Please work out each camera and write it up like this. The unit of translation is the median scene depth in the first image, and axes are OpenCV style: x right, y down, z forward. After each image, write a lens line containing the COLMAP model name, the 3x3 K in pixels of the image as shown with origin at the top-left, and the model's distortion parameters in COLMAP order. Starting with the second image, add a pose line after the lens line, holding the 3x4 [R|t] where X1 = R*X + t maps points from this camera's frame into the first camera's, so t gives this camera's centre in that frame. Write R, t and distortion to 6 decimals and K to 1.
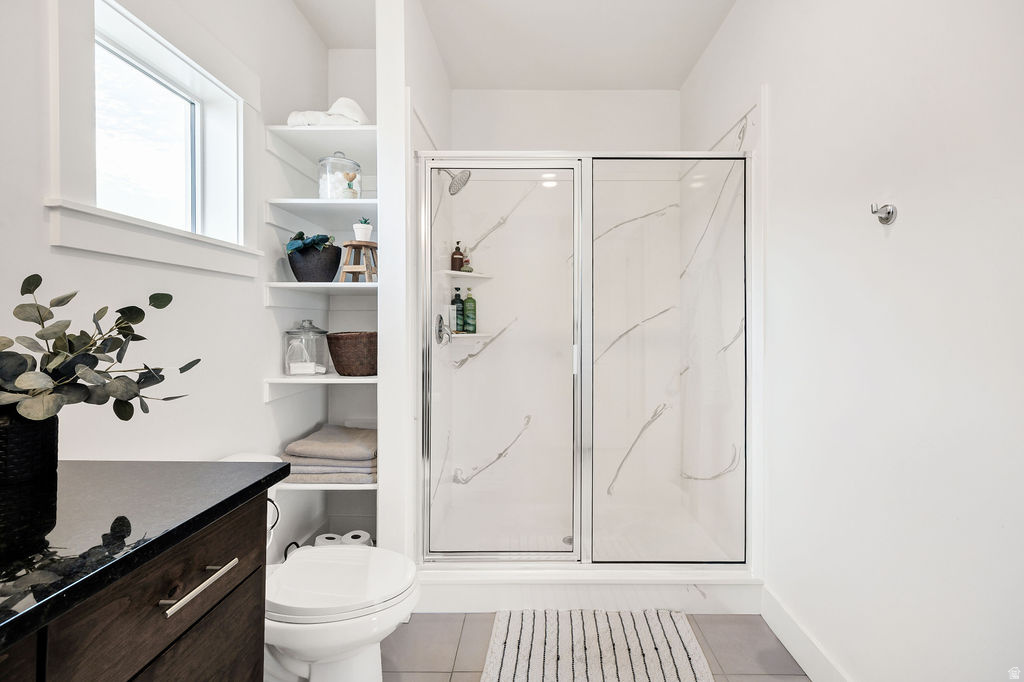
lens RADIAL K [[442.6, 0, 513.3], [0, 442.6, 322.7], [0, 0, 1]] dist [0.001532, 0.000049]
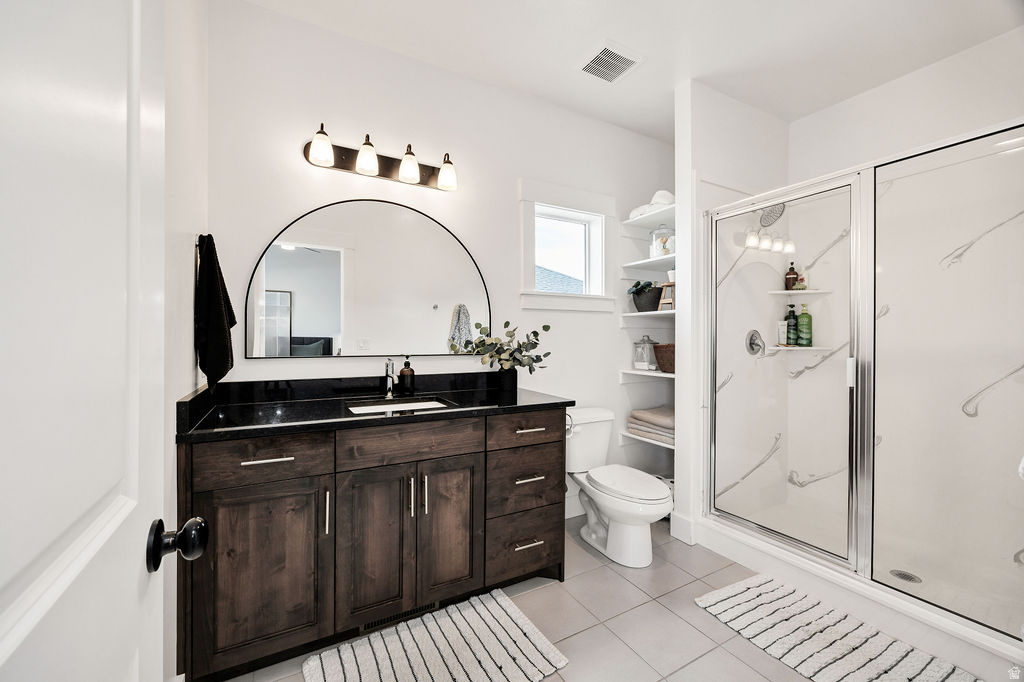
lens RADIAL K [[402.8, 0, 498.1], [0, 402.8, 339.2], [0, 0, 1]] dist [0.000367, -0.000011]
pose [[0.473538, -0.000474, -0.880773, 0.570402], [0.002744, 0.999996, 0.000937, 0.004179], [0.880769, -0.002860, 0.473538, -0.152240]]
